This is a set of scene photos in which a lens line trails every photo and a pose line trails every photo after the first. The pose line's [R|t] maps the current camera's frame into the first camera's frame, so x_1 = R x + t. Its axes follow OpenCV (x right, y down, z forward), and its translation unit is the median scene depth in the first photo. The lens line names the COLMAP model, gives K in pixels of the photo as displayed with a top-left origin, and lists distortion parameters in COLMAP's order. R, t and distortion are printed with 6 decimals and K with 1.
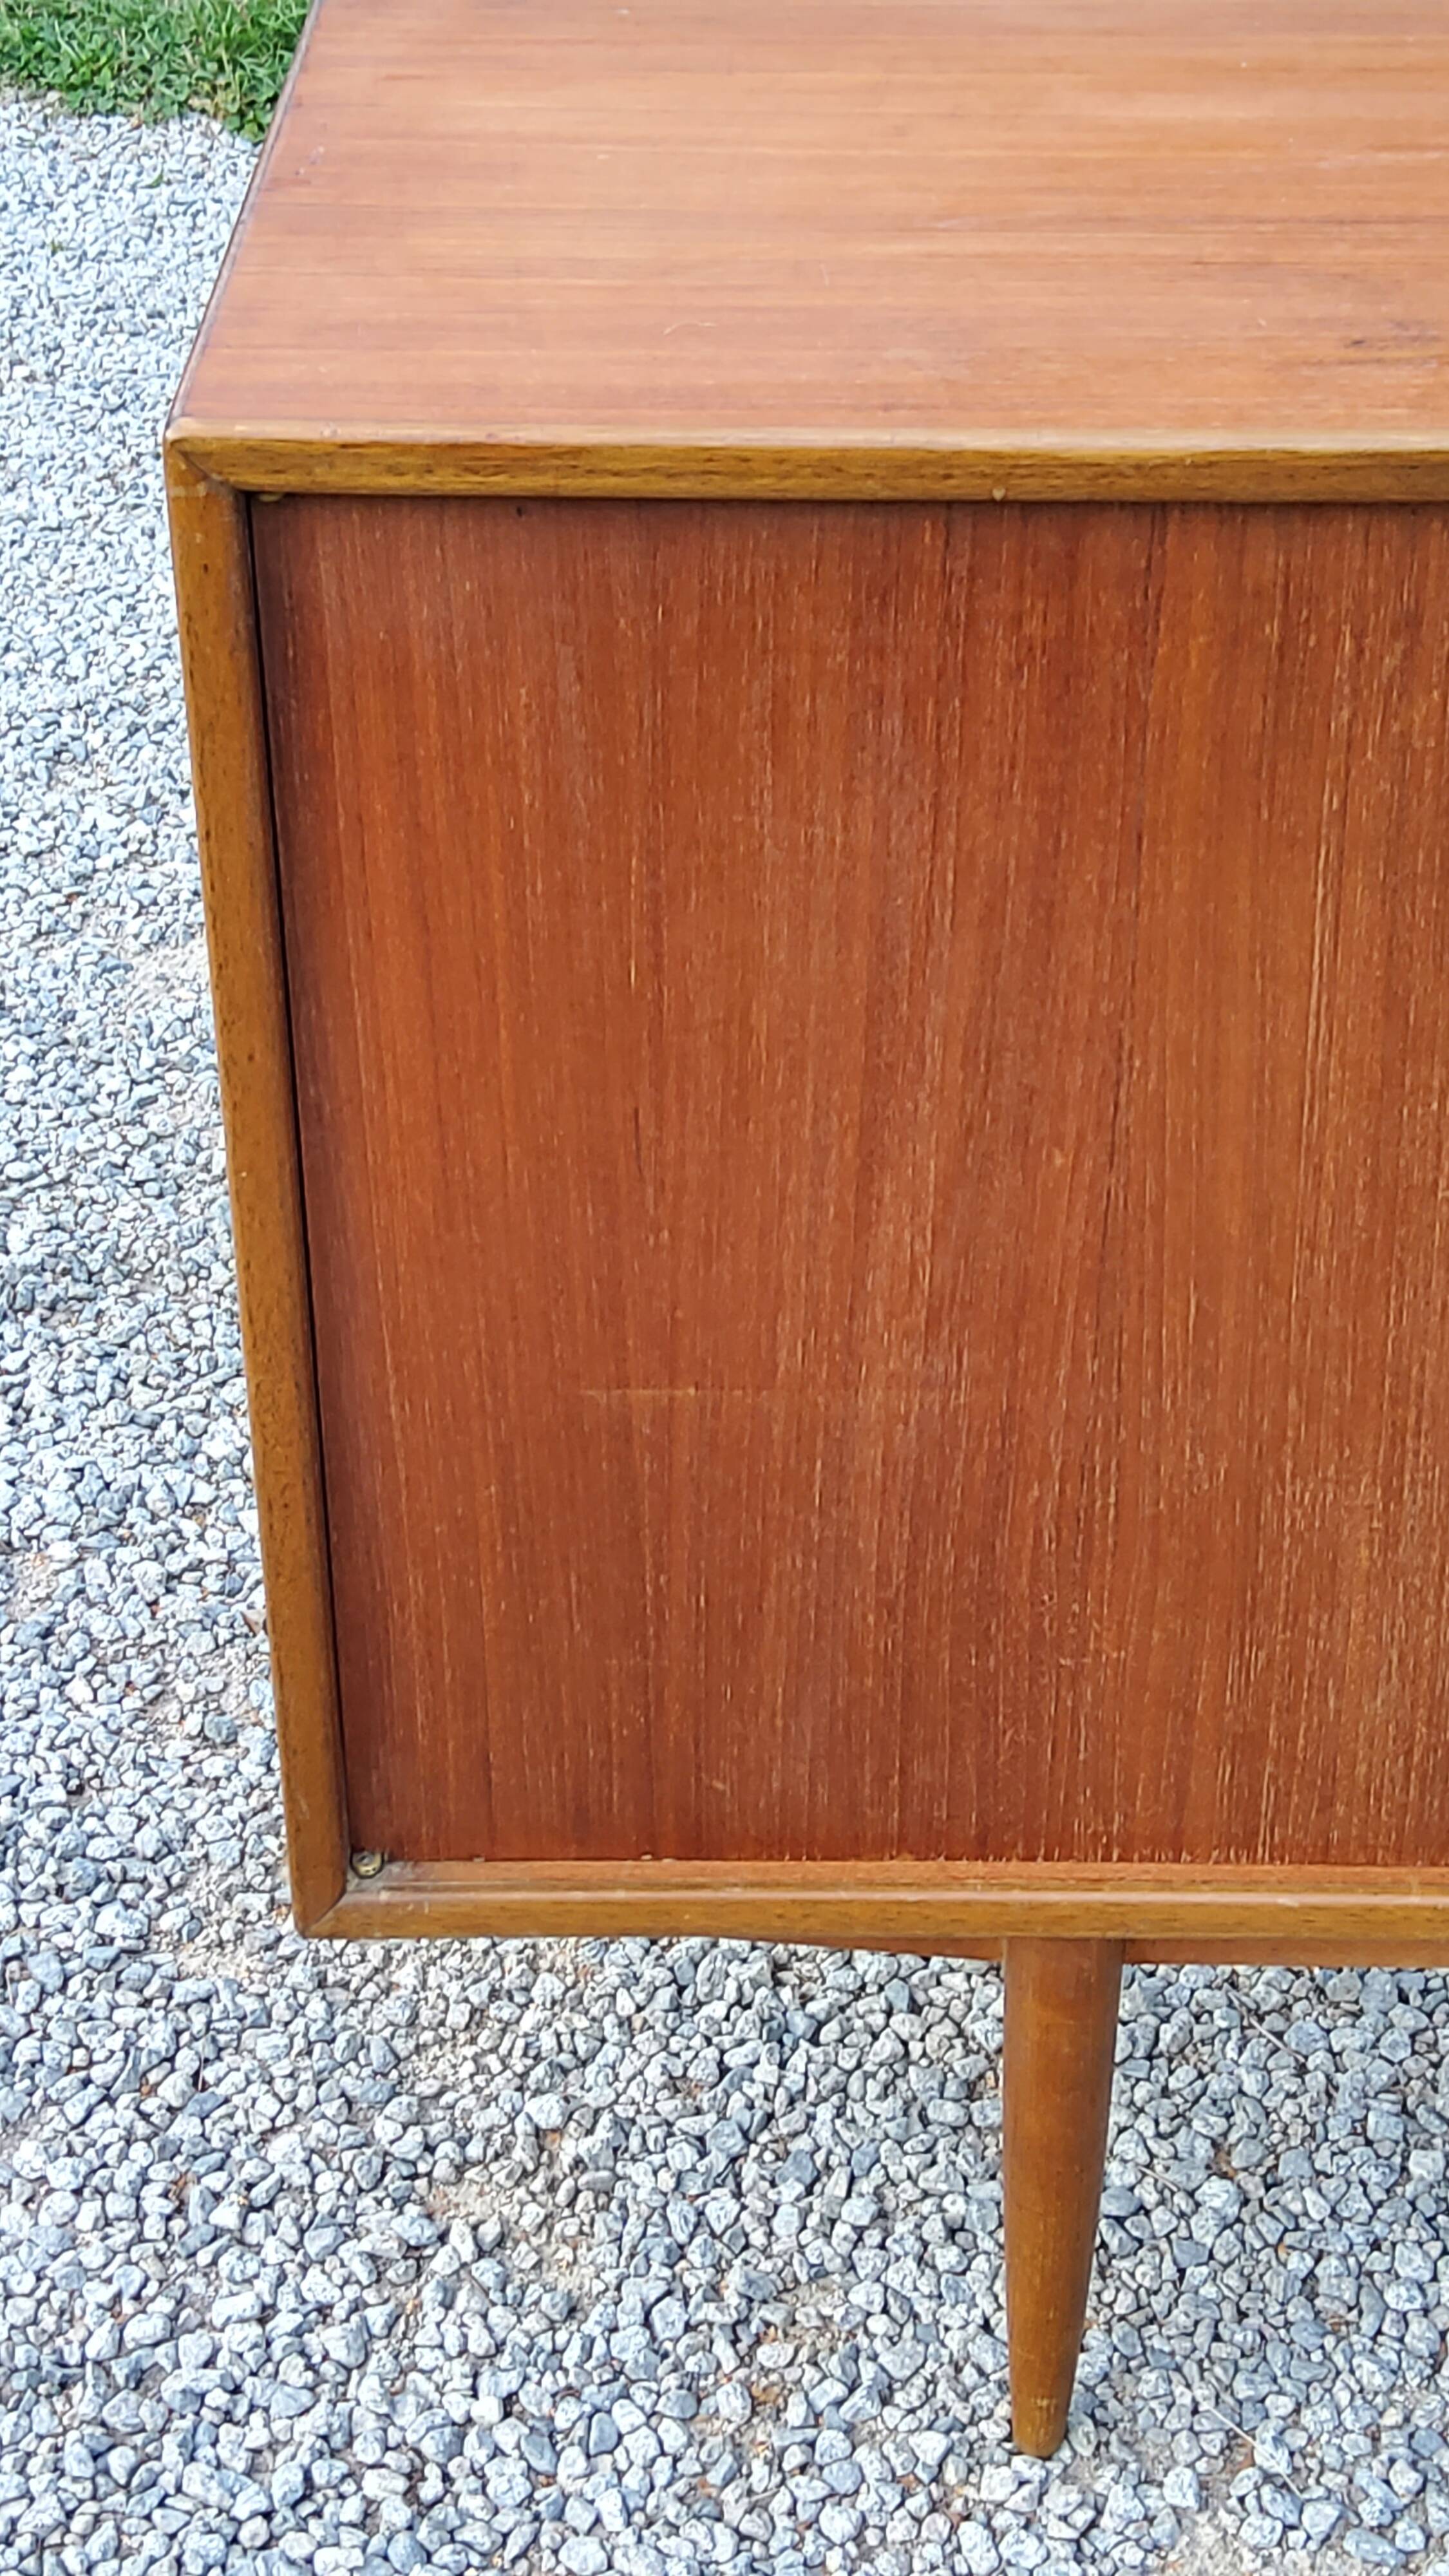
lens RADIAL K [[3831.1, 0, 735.6], [0, 3831.1, 1262.7], [0, 0, 1]] dist [0.105502, 0.000000]
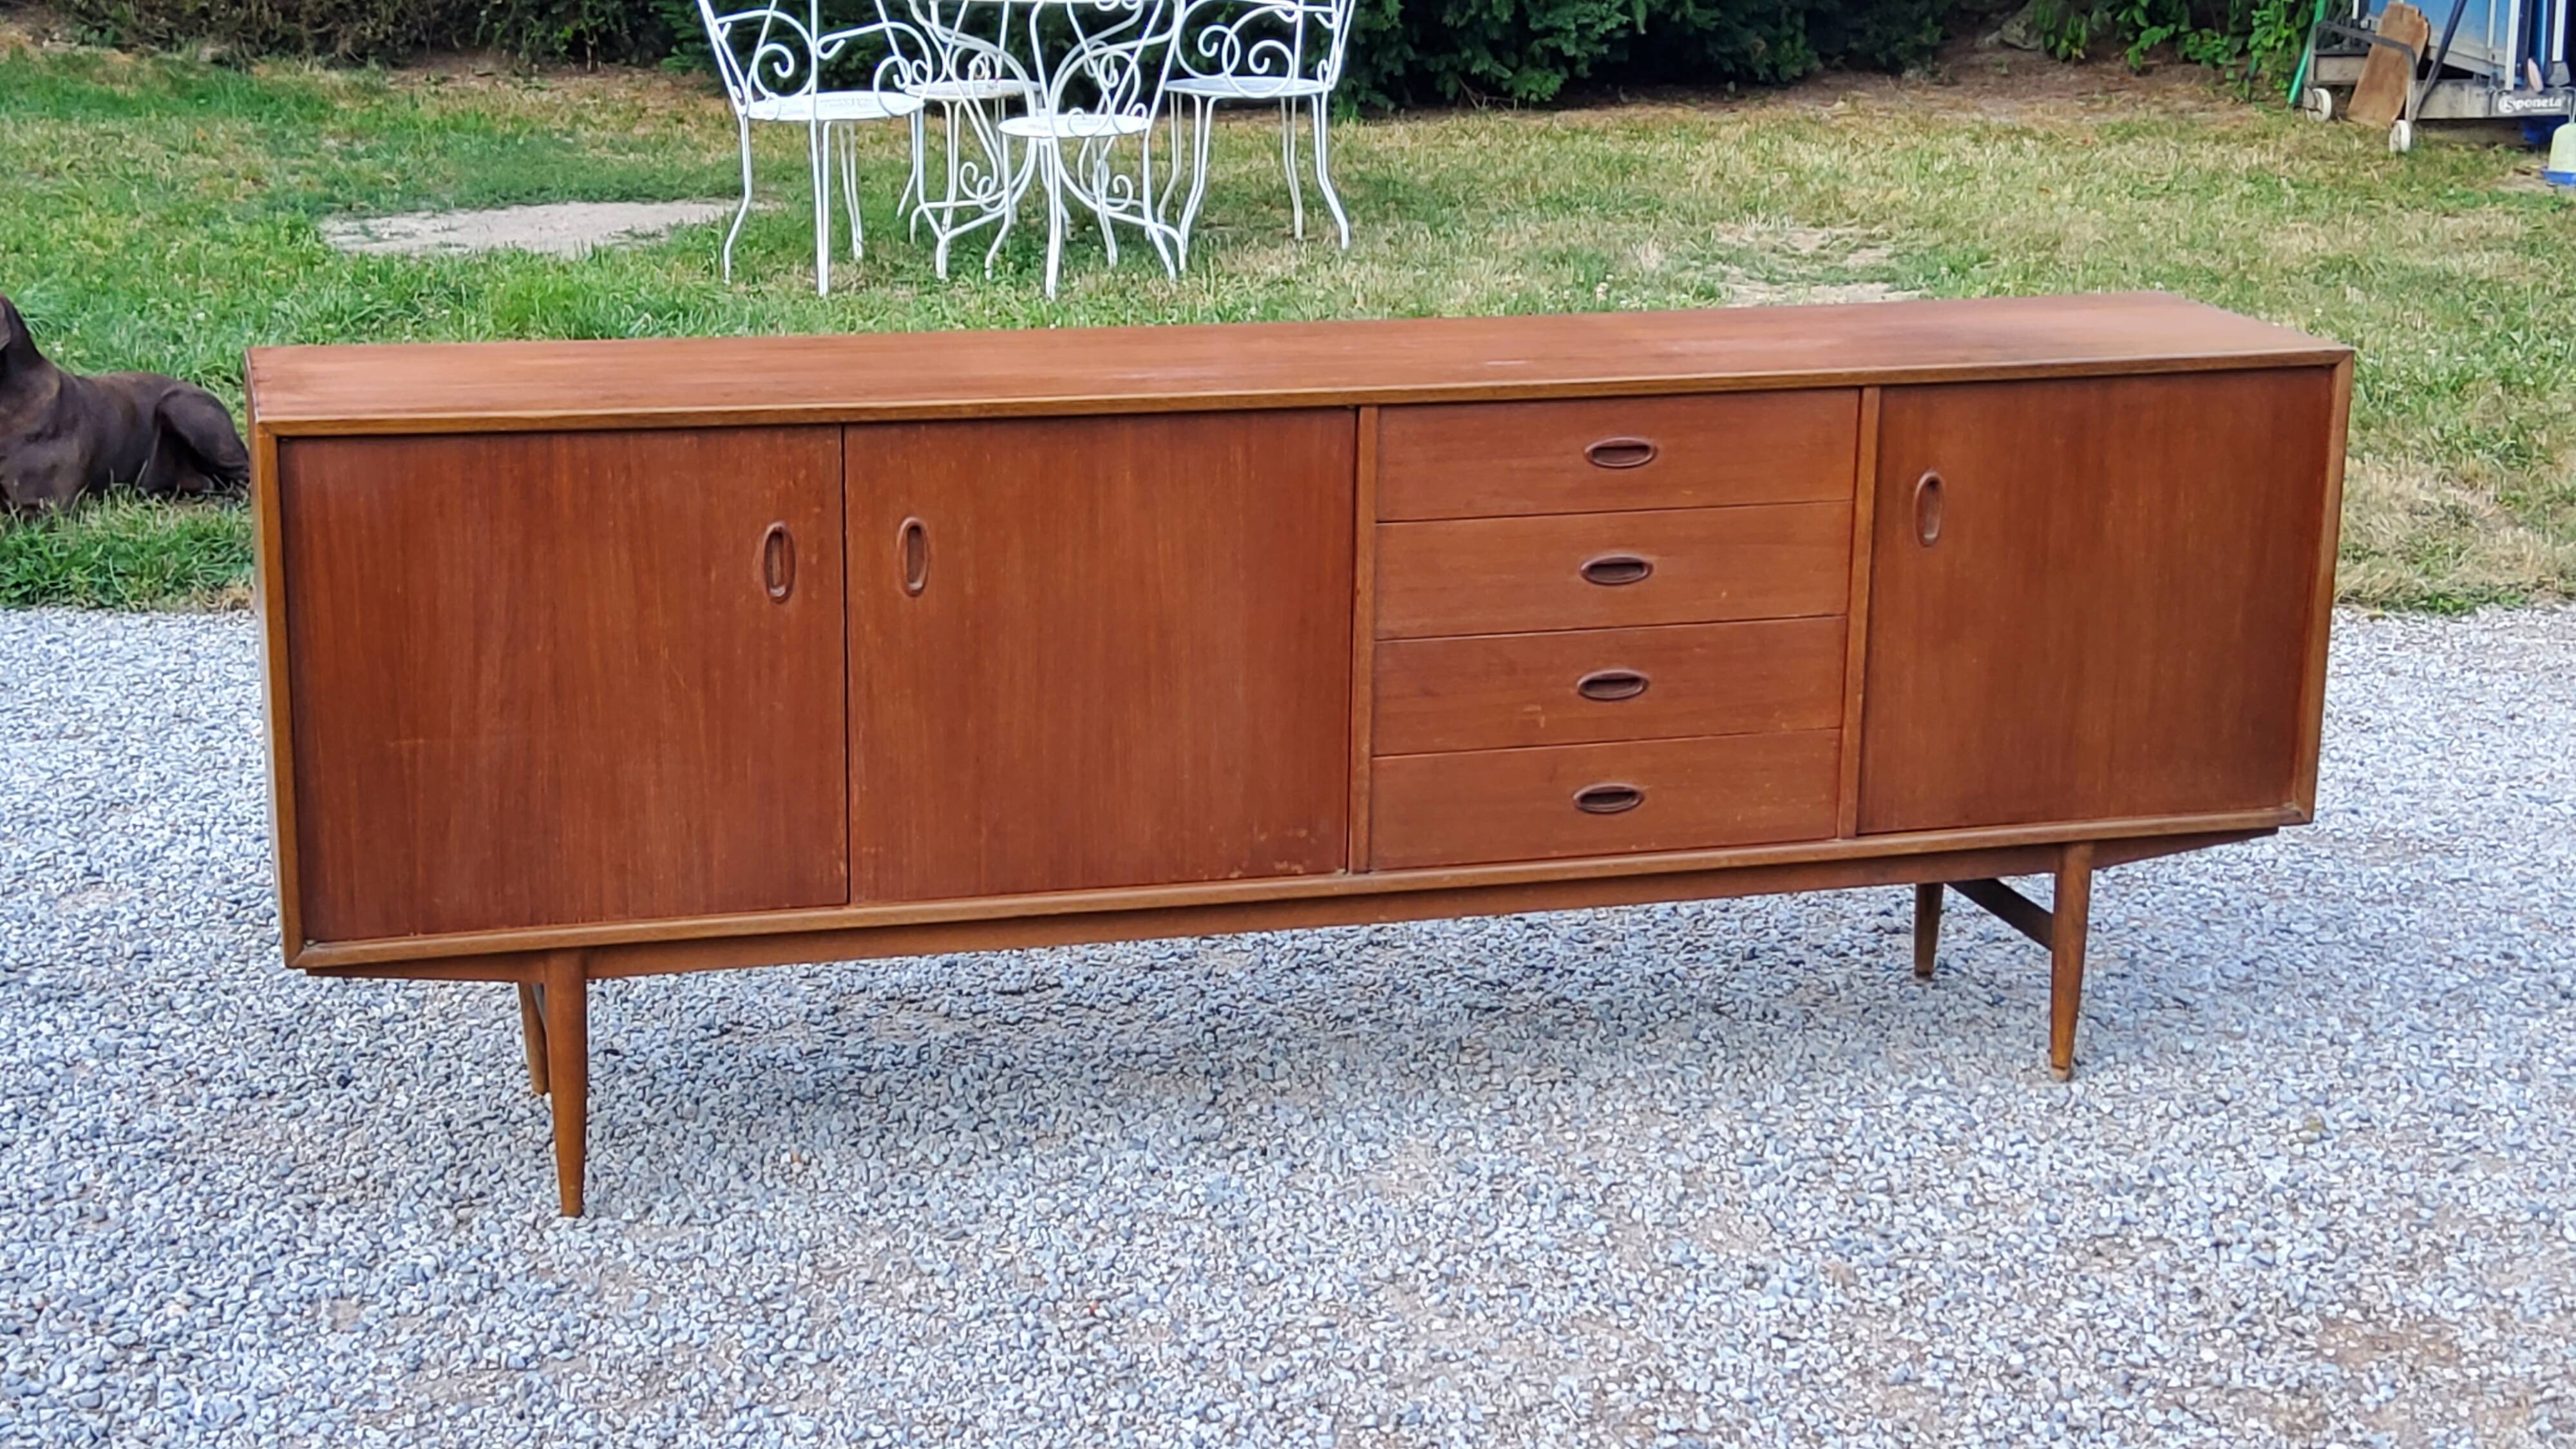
lens RADIAL K [[3831.1, 0, 1269.4], [0, 3831.1, 675.7], [0, 0, 1]] dist [0.105502, 0.000000]
pose [[0.959966, -0.052692, 0.275117, -0.161892], [0.140221, 0.940630, -0.309117, 0.812312], [-0.242495, 0.335319, 0.910361, -1.557765]]
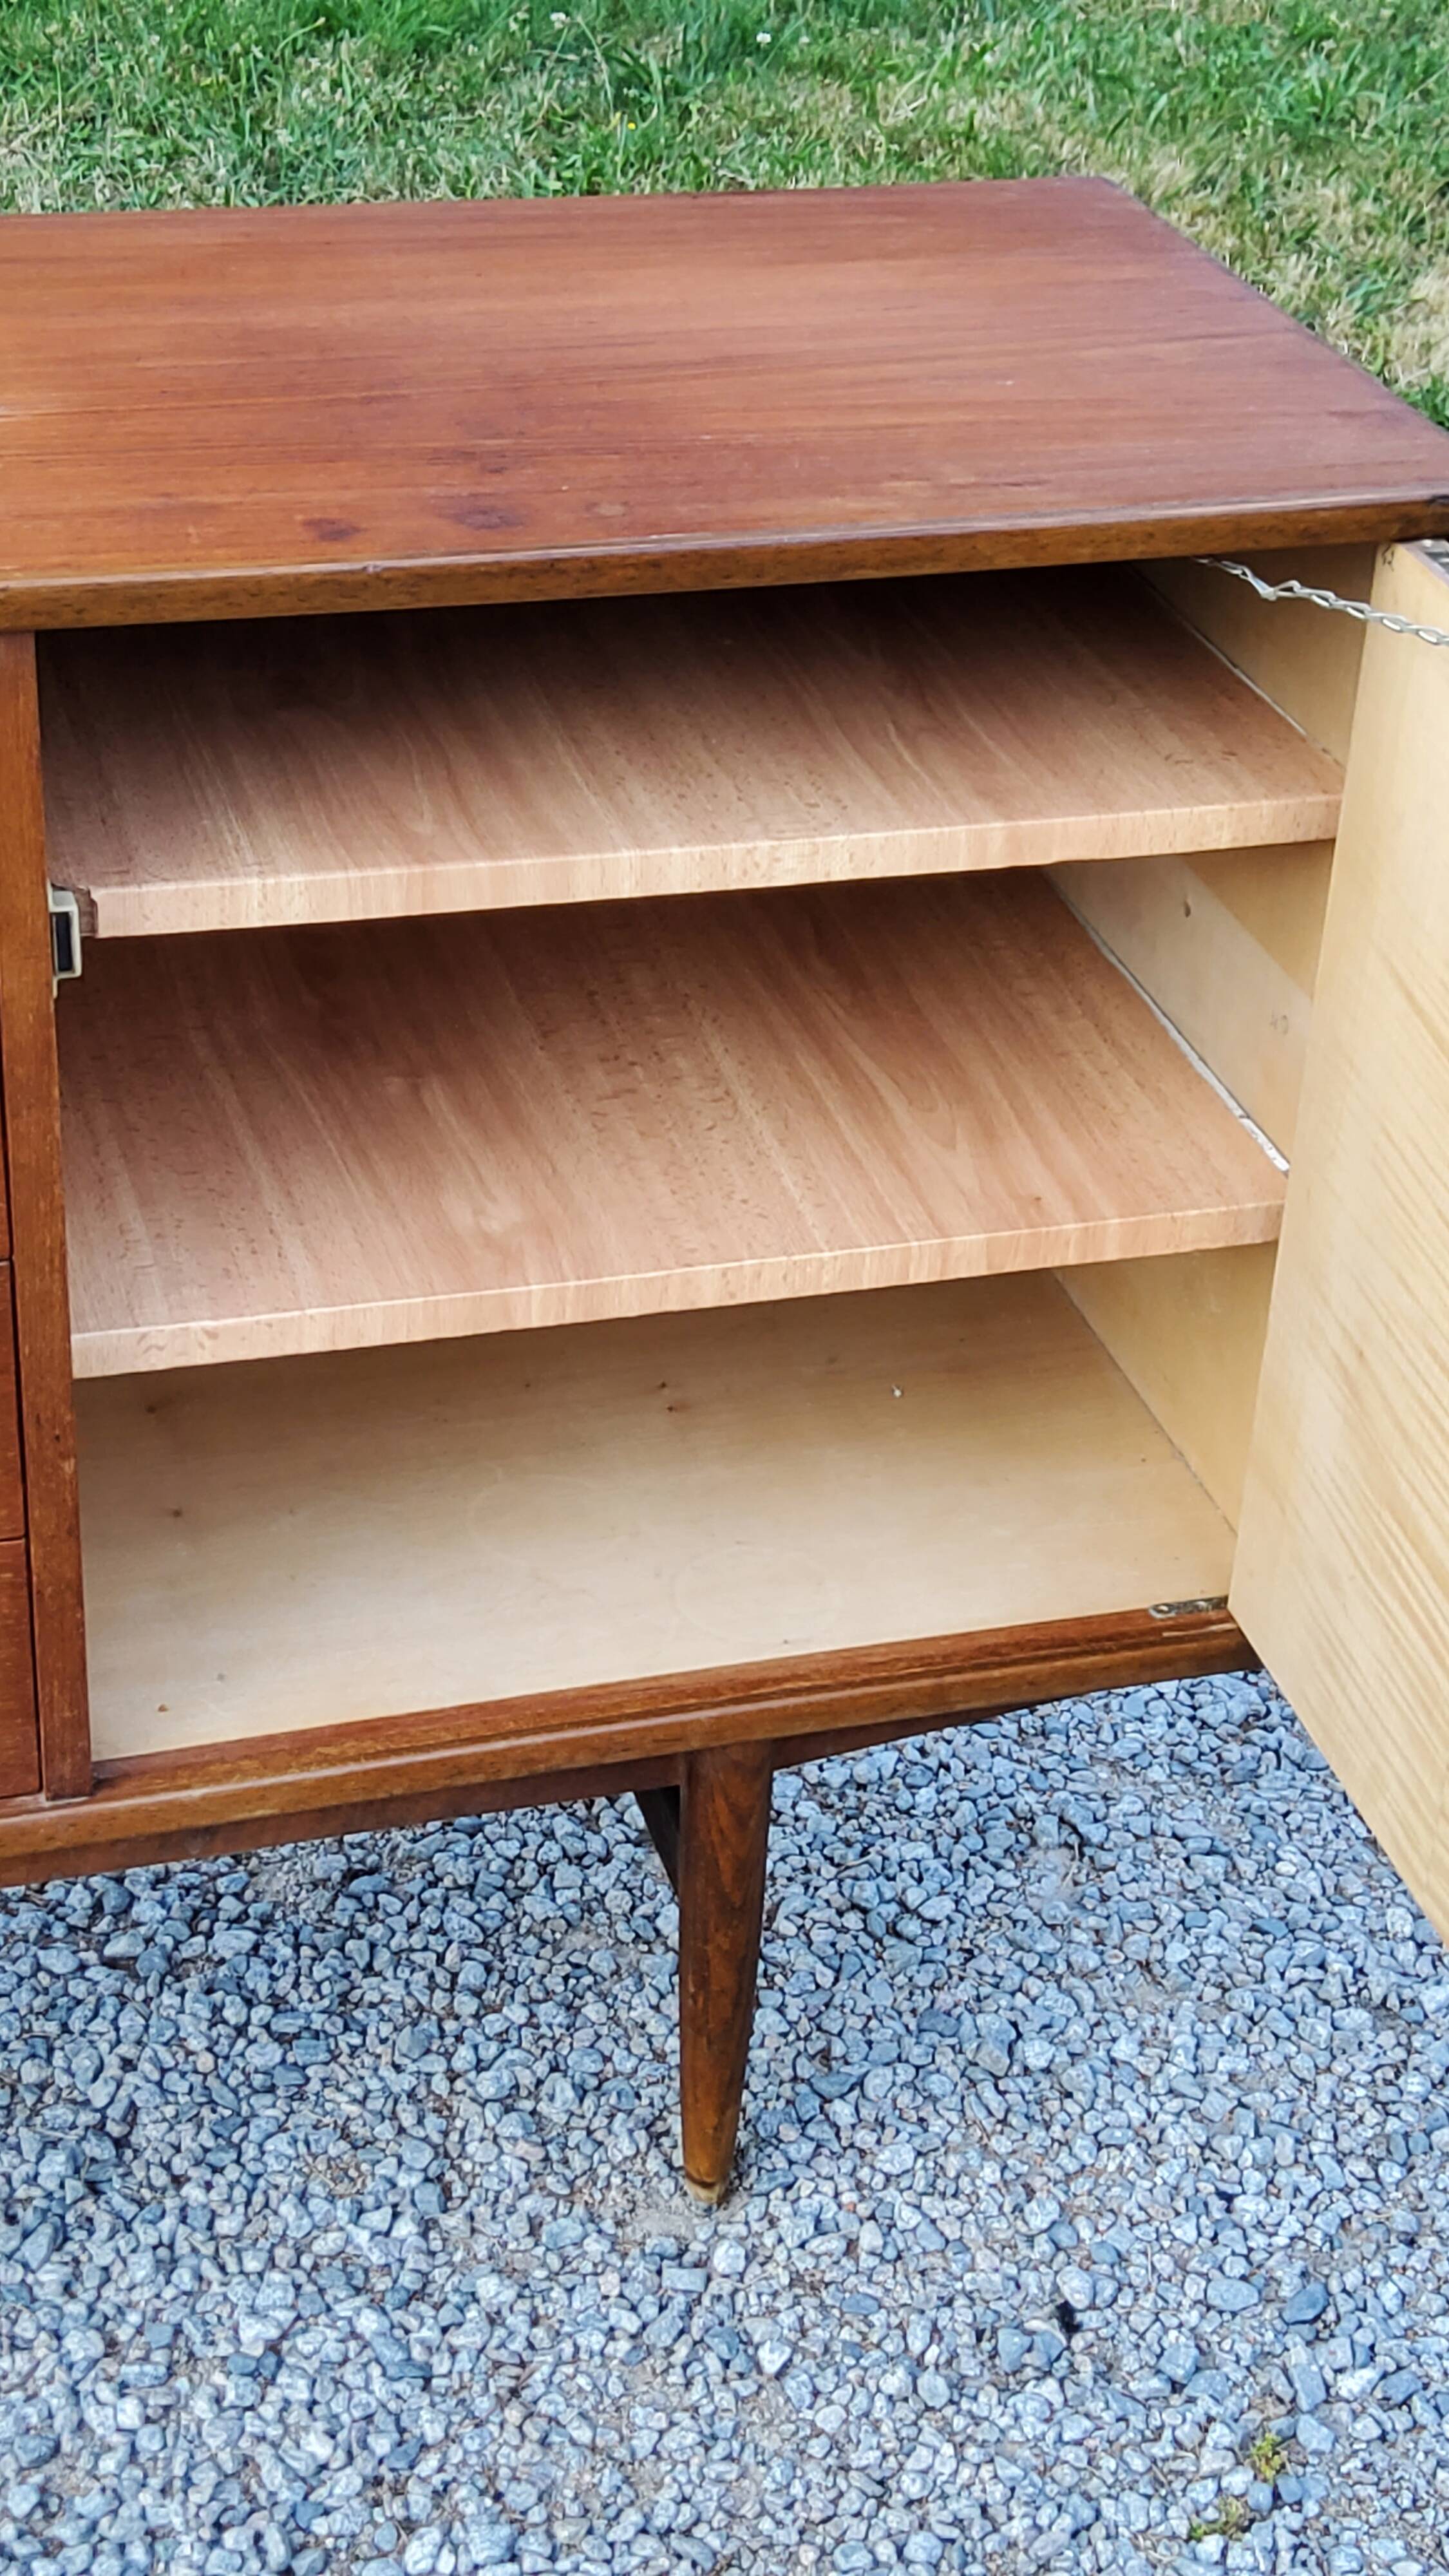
lens RADIAL K [[3831.1, 0, 737.7], [0, 3831.1, 1281.4], [0, 0, 1]] dist [0.105502, 0.000000]
pose [[0.956582, -0.110616, 0.269657, 0.878602], [0.119696, 0.992658, -0.017411, 0.044751], [-0.265751, 0.048932, 0.962799, -0.176565]]
